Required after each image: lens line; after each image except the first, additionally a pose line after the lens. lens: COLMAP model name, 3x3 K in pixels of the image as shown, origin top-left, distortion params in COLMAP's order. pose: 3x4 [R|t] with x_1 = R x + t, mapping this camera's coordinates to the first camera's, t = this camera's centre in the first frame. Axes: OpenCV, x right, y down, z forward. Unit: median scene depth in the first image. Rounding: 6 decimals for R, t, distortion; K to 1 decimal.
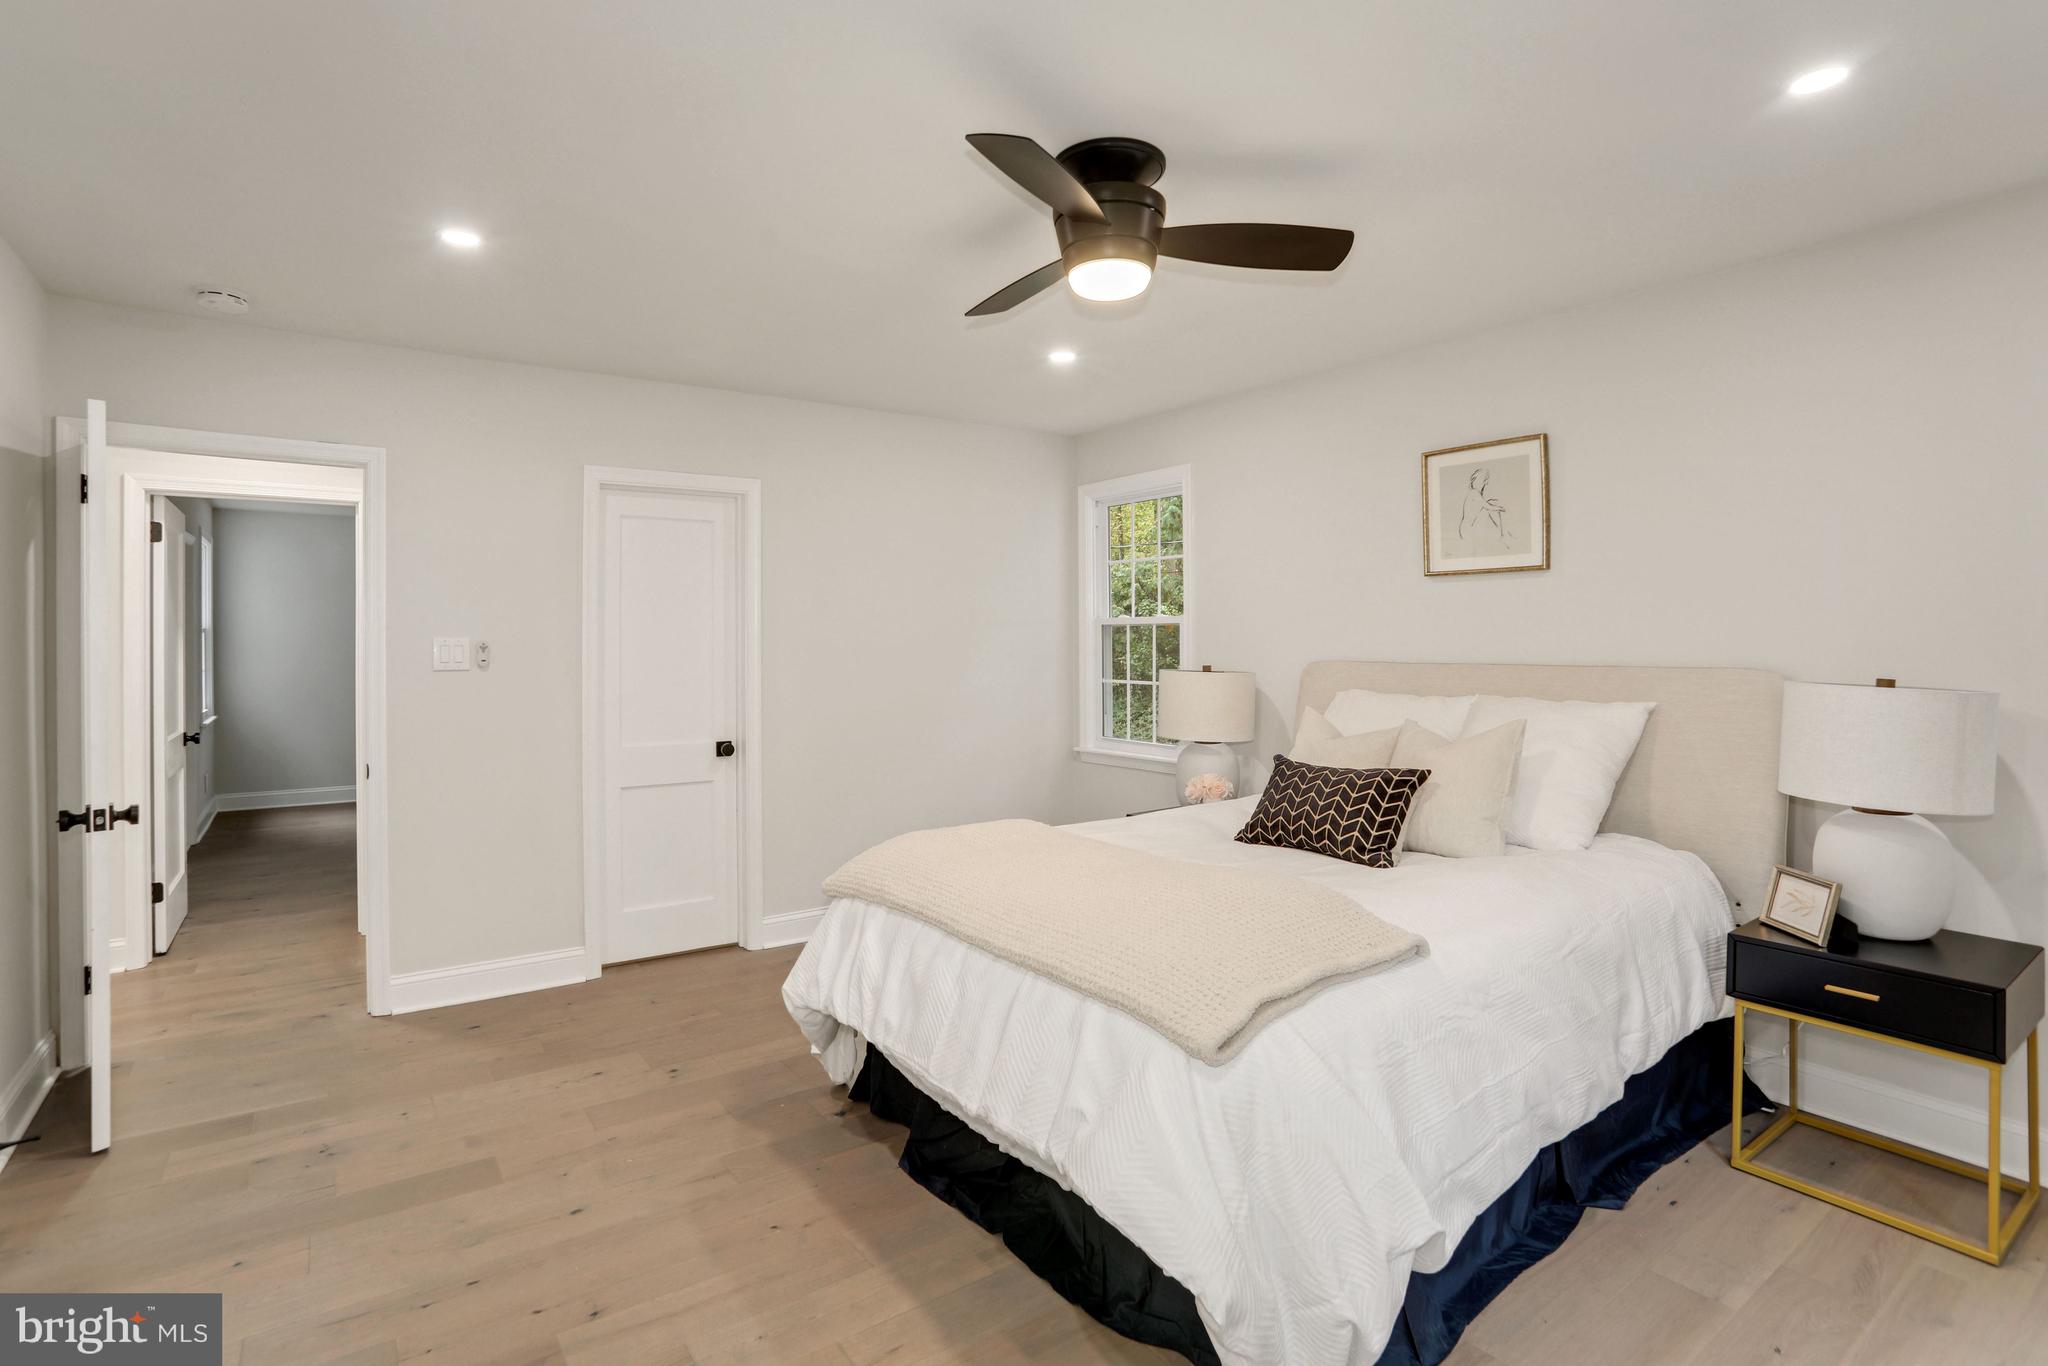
lens RADIAL K [[980.2, 0, 1022.2], [0, 980.2, 645.3], [0, 0, 1]] dist [-0.066532, 0.032125]
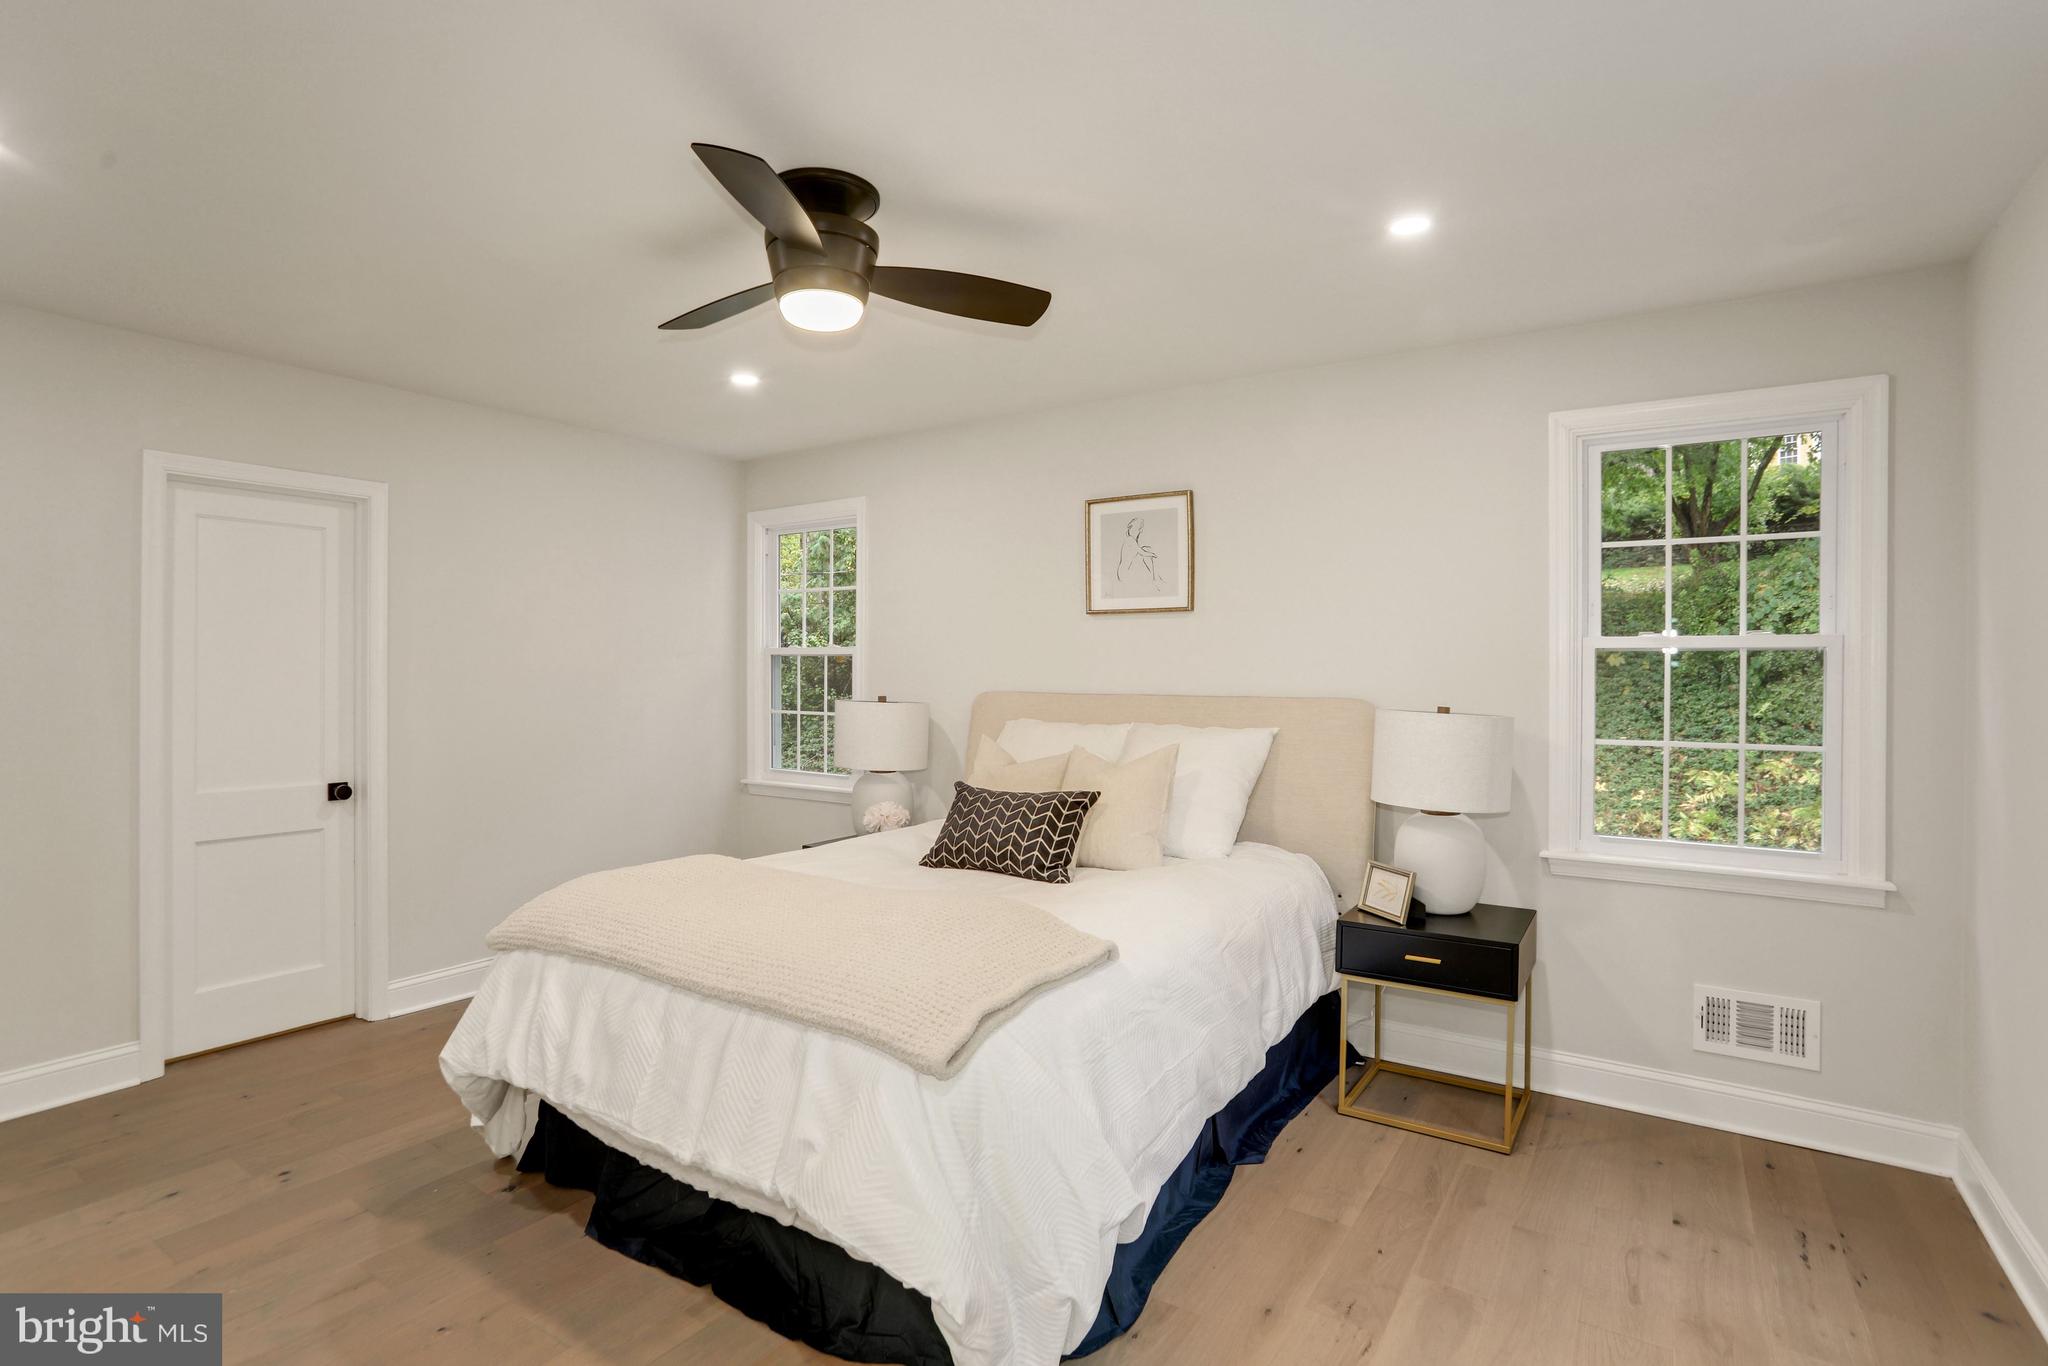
lens RADIAL K [[979.3, 0, 1007.3], [0, 979.3, 675.9], [0, 0, 1]] dist [-0.069777, 0.039115]
pose [[0.940617, 0.007103, 0.339395, -0.059281], [-0.007099, 0.999974, -0.001252, 0.000295], [-0.339395, -0.001232, 0.940643, -0.002925]]
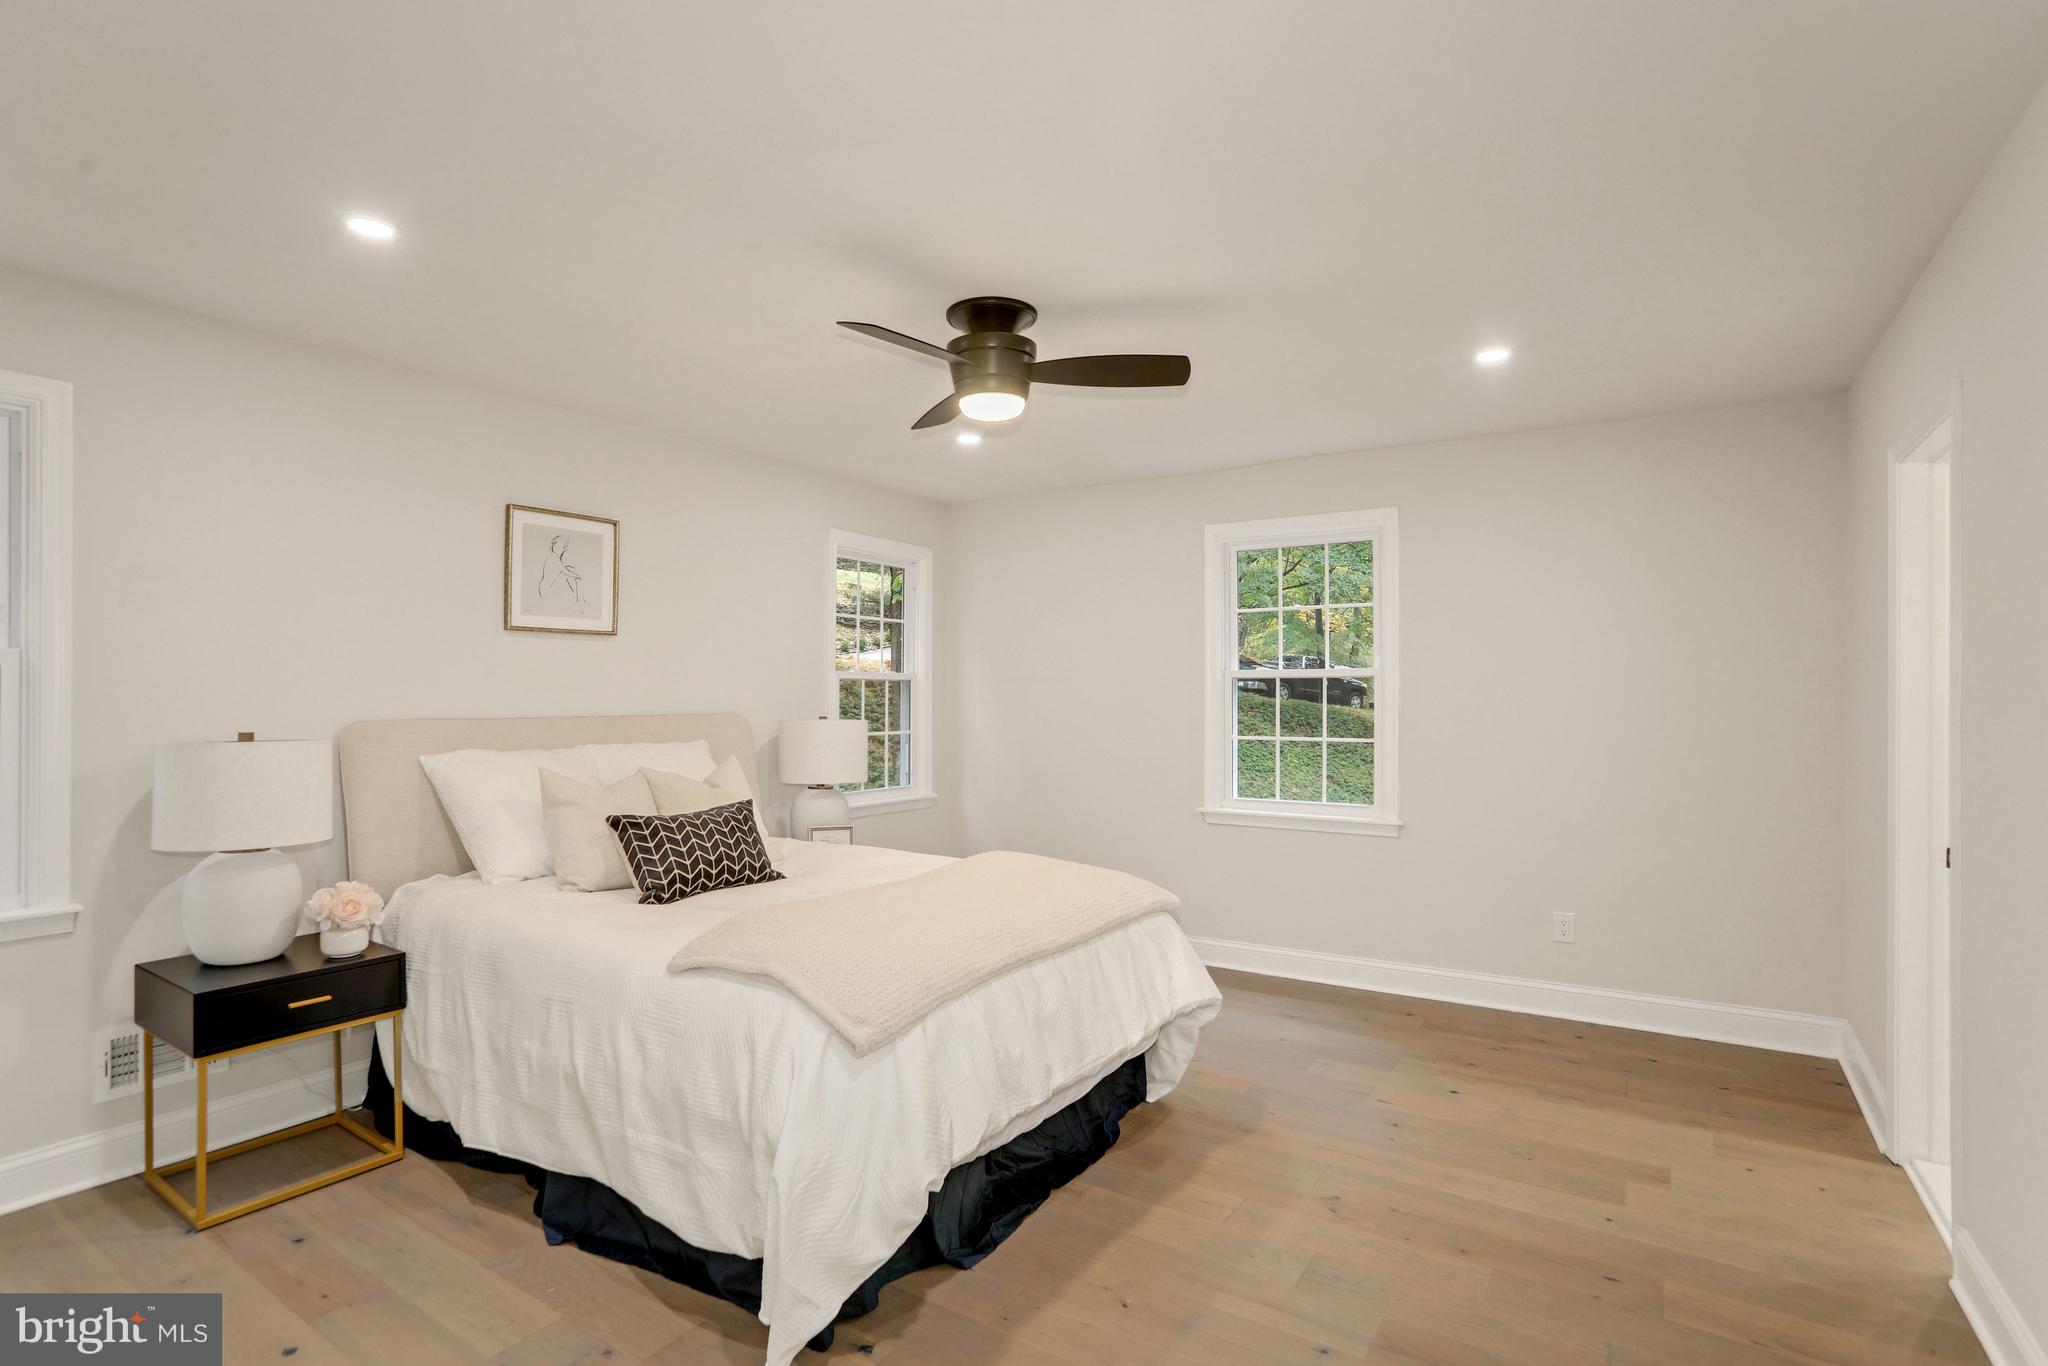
lens RADIAL K [[979.3, 0, 1007.3], [0, 979.3, 675.9], [0, 0, 1]] dist [-0.069777, 0.039115]
pose [[-0.321555, 0.019539, 0.946689, -0.986238], [0.004331, 0.999807, -0.019164, -0.004724], [-0.946881, -0.002062, -0.321577, 1.228753]]
